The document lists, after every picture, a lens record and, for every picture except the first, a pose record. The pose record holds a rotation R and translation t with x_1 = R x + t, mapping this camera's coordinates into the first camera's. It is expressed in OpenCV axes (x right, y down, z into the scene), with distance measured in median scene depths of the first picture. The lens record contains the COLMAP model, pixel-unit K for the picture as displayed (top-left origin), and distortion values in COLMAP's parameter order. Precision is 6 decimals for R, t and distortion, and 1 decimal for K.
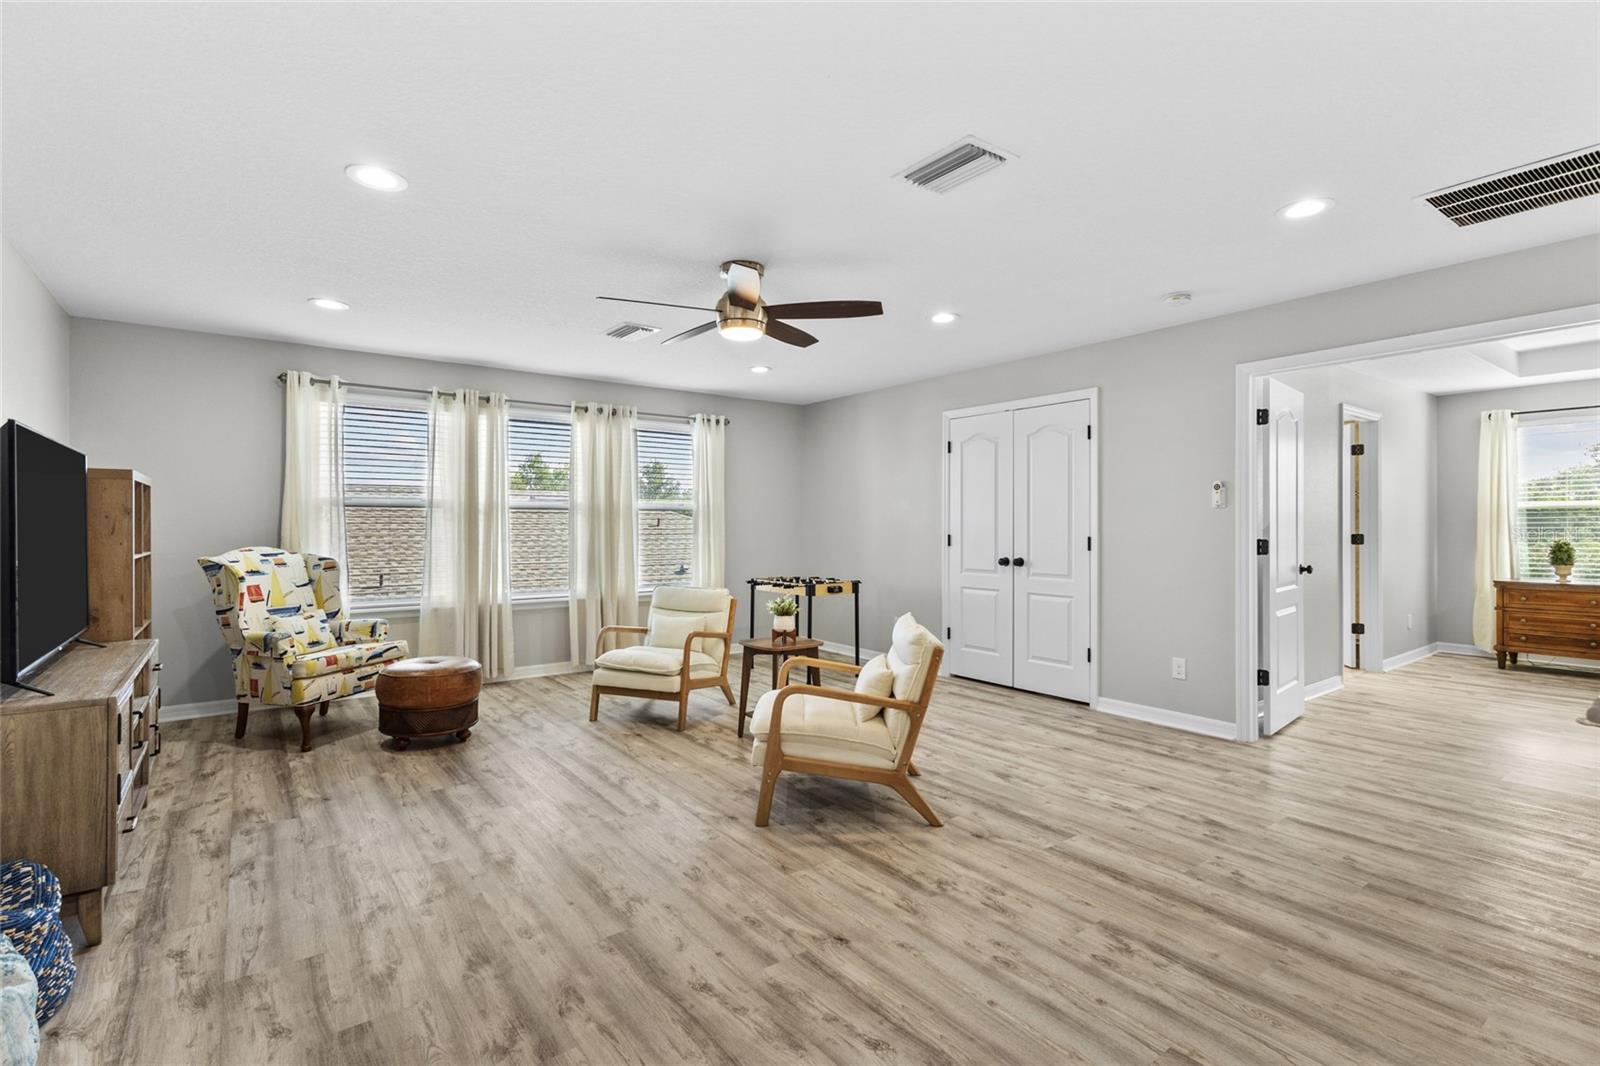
lens RADIAL K [[745.1, 0, 797.5], [0, 745.1, 529.4], [0, 0, 1]] dist [0.002096, 0.002760]
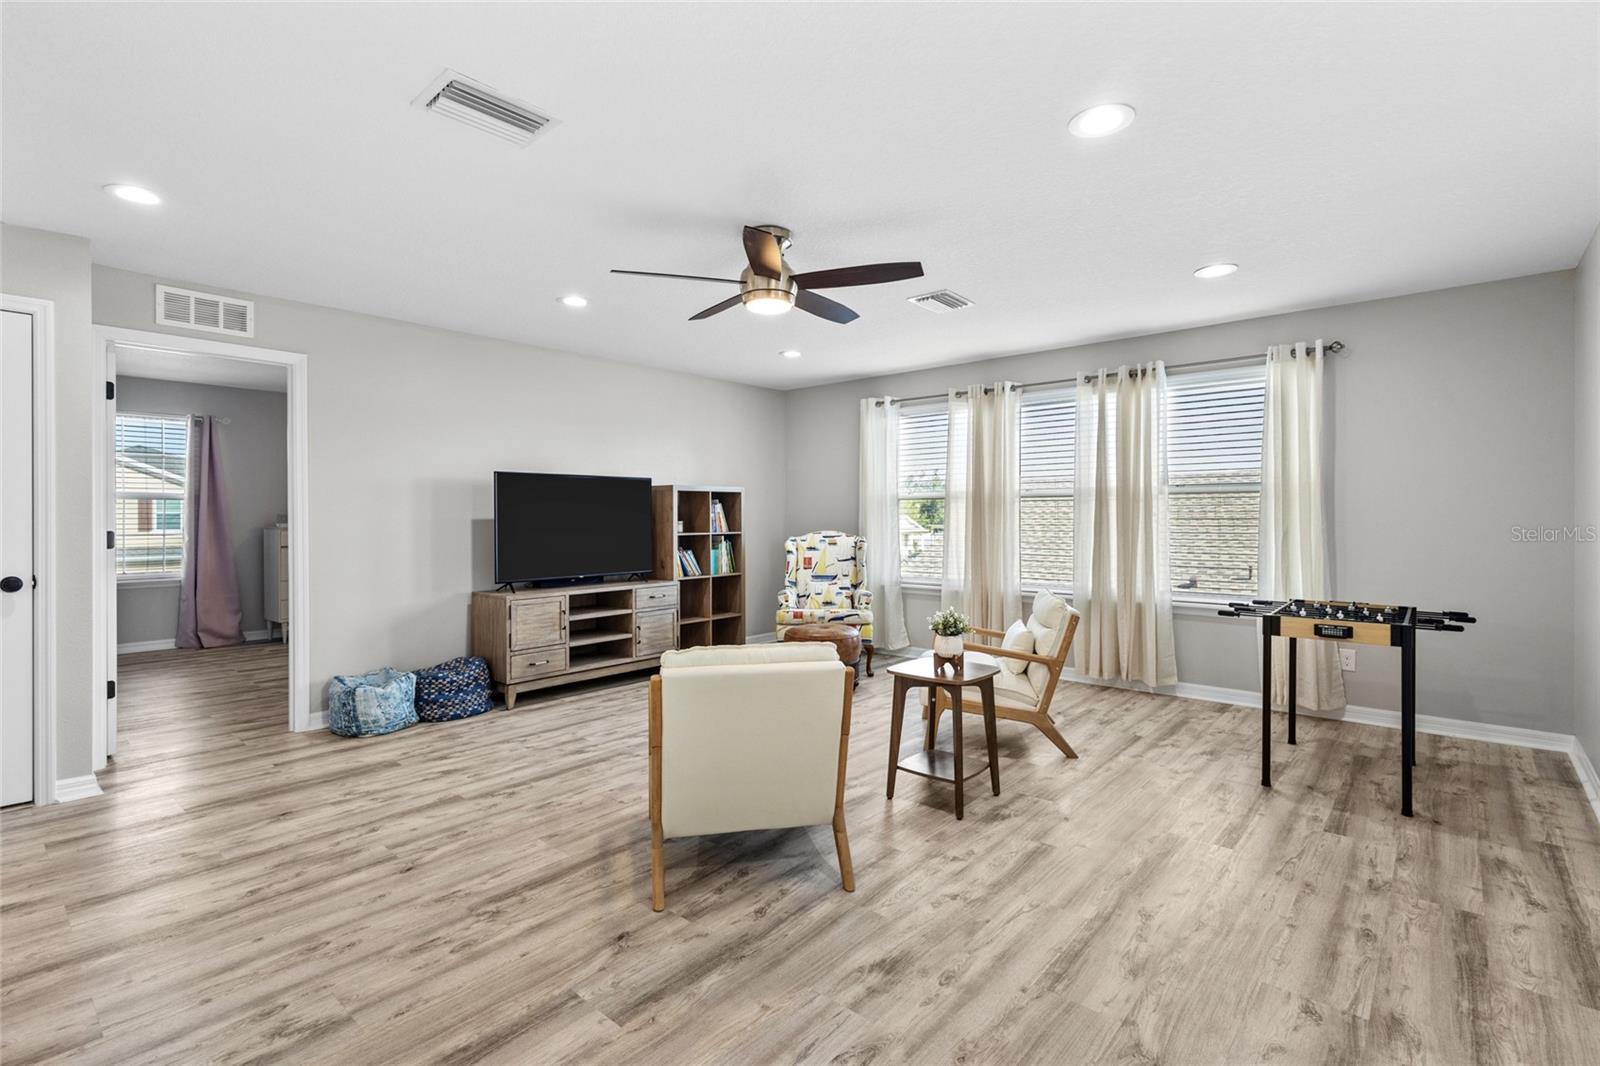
lens RADIAL K [[745.1, 0, 803.1], [0, 745.1, 526.6], [0, 0, 1]] dist [0.002096, 0.002760]
pose [[0.207401, 0.013780, -0.978159, 1.094427], [-0.000555, 0.999902, 0.013968, -0.007499], [0.978256, -0.002354, 0.207388, 1.121698]]
